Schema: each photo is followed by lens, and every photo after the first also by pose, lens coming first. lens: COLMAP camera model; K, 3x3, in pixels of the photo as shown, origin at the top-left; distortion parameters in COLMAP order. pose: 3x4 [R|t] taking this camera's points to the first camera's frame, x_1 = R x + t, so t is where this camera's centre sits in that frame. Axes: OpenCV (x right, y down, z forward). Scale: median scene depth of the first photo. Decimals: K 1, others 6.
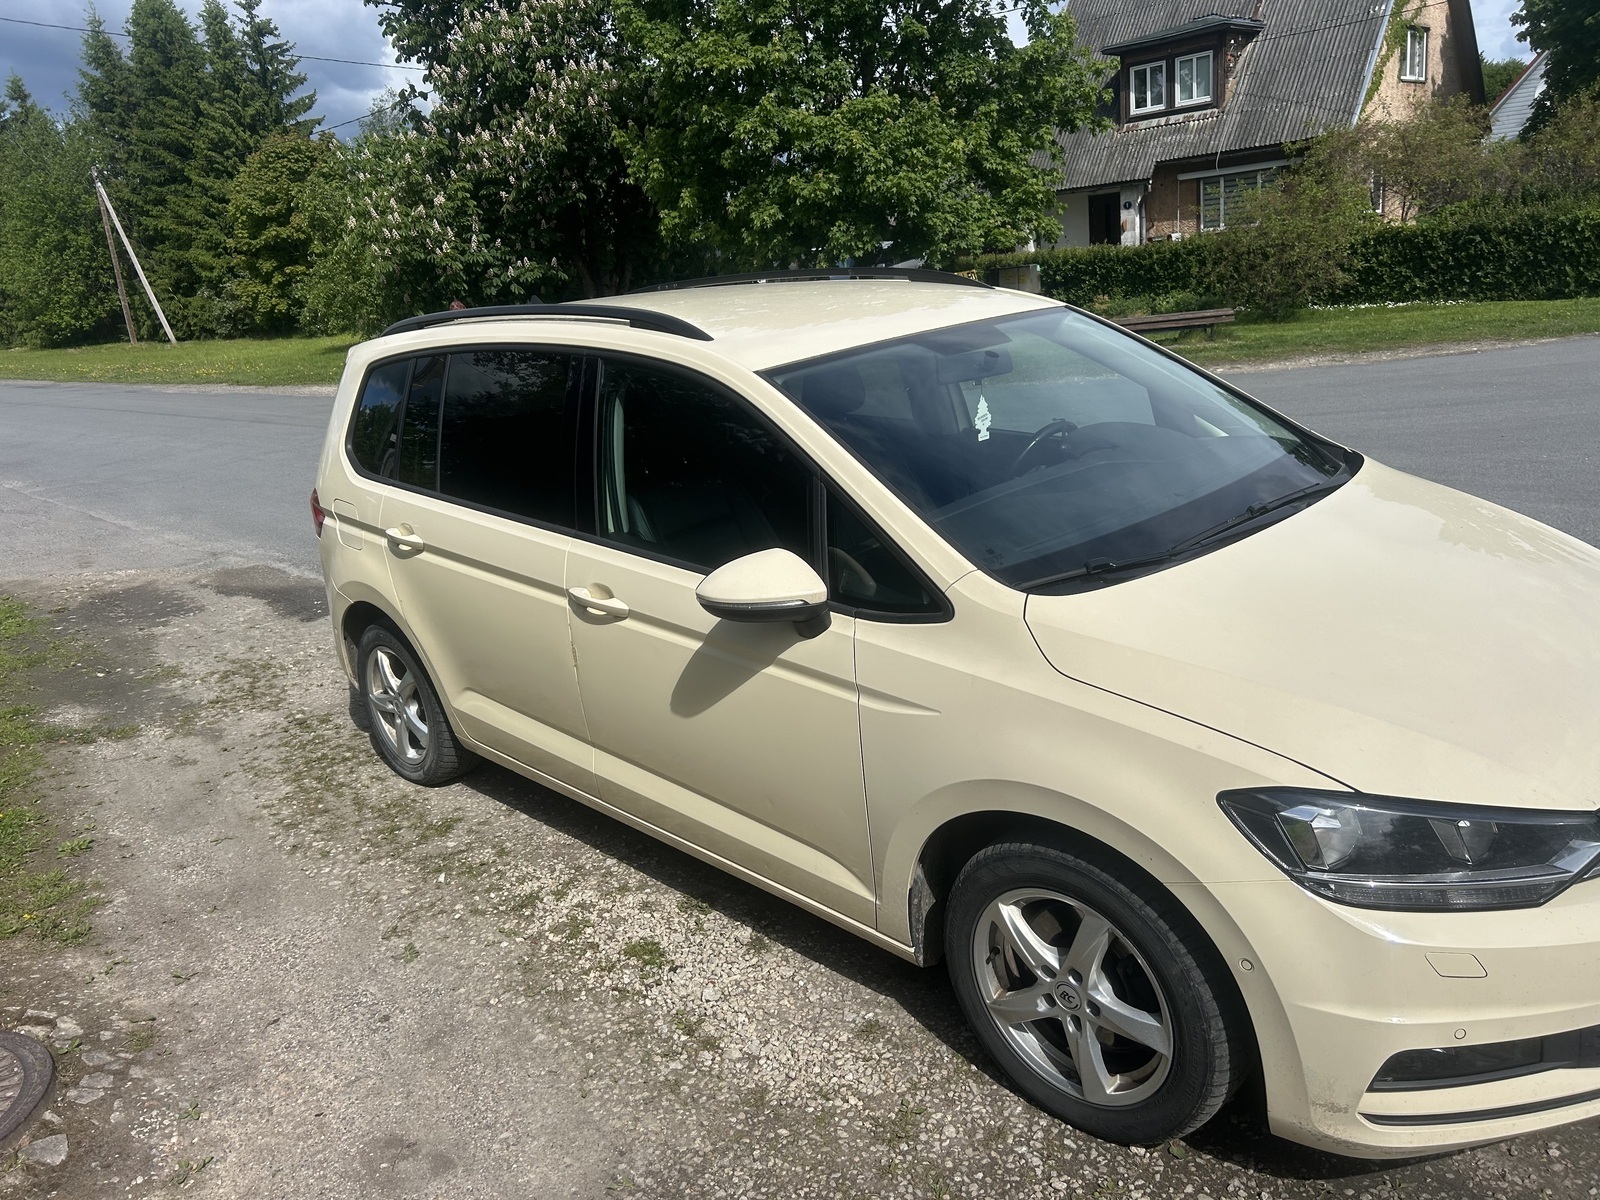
lens RADIAL K [[1212.3, 0, 799.8], [0, 1212.3, 602.0], [0, 0, 1]] dist [-0.003634, -0.011569]
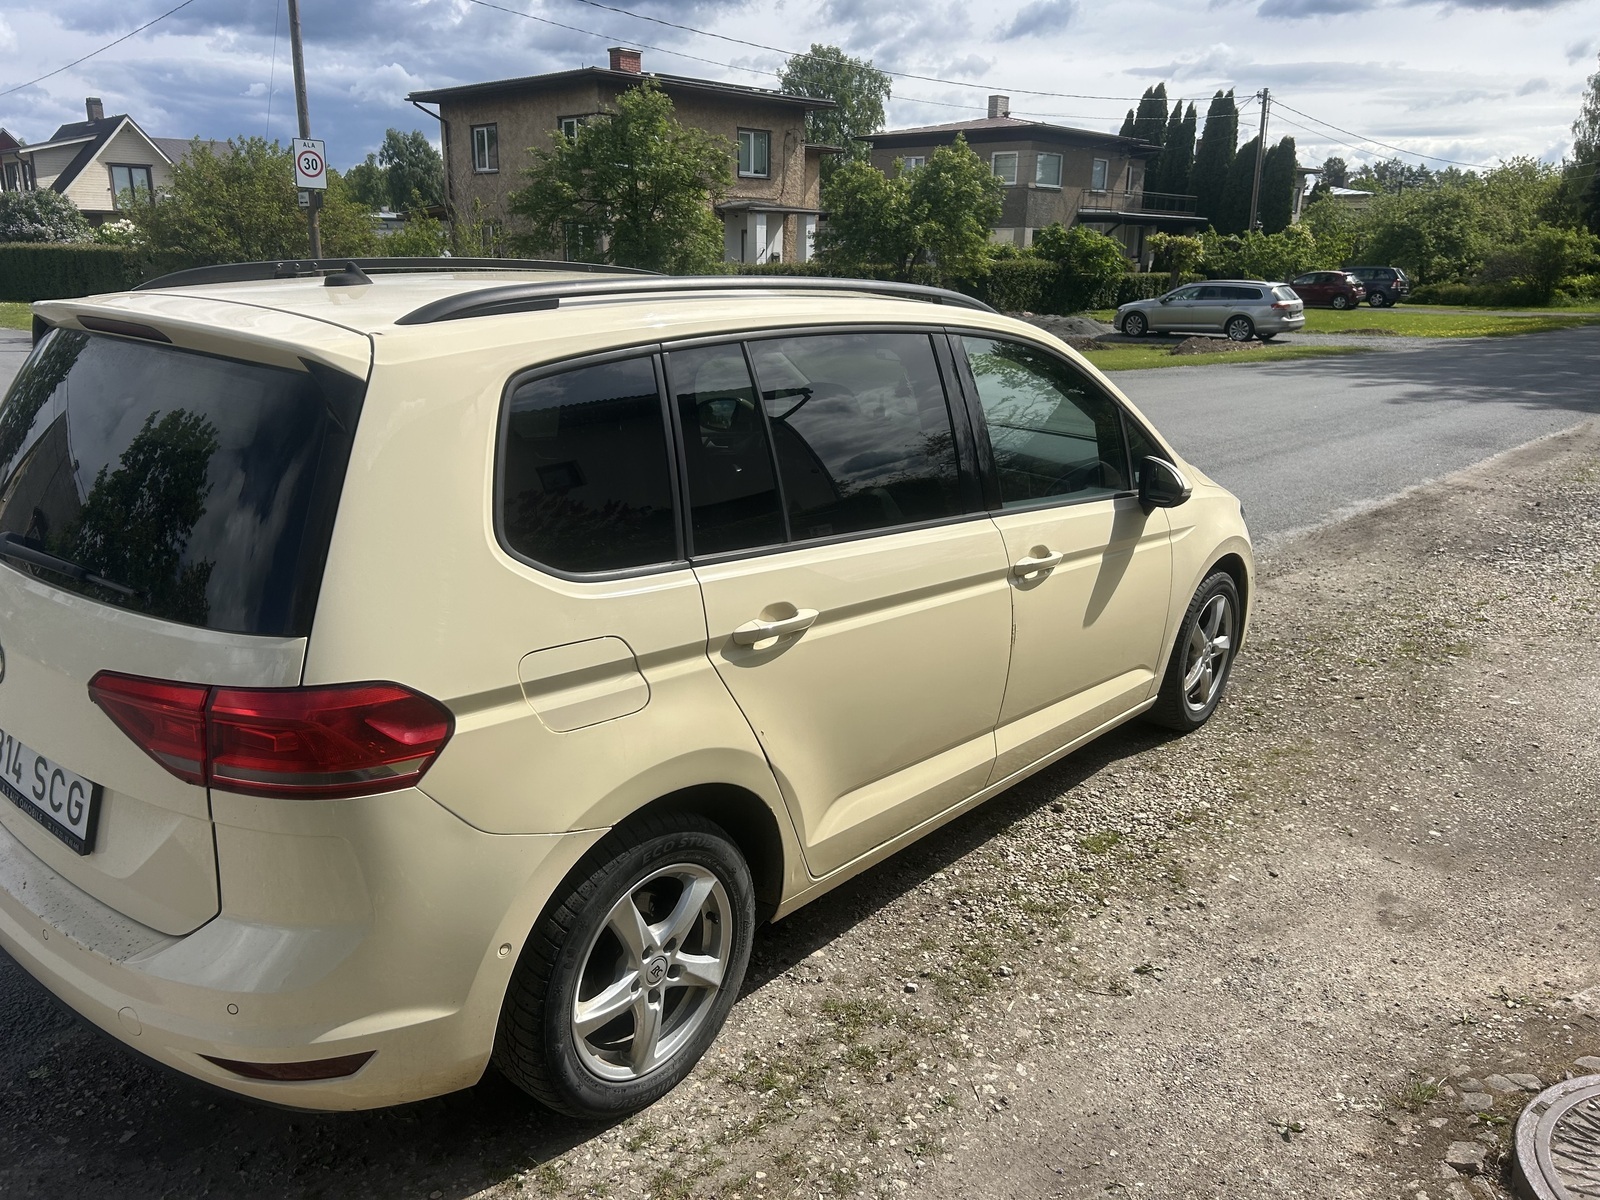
lens RADIAL K [[1212.3, 0, 800.0], [0, 1212.3, 606.2], [0, 0, 1]] dist [-0.003634, -0.011569]
pose [[-0.084880, -0.197186, 0.976685, -0.979581], [0.264263, 0.940663, 0.212880, -0.200997], [-0.960708, 0.276171, -0.027735, 1.030455]]
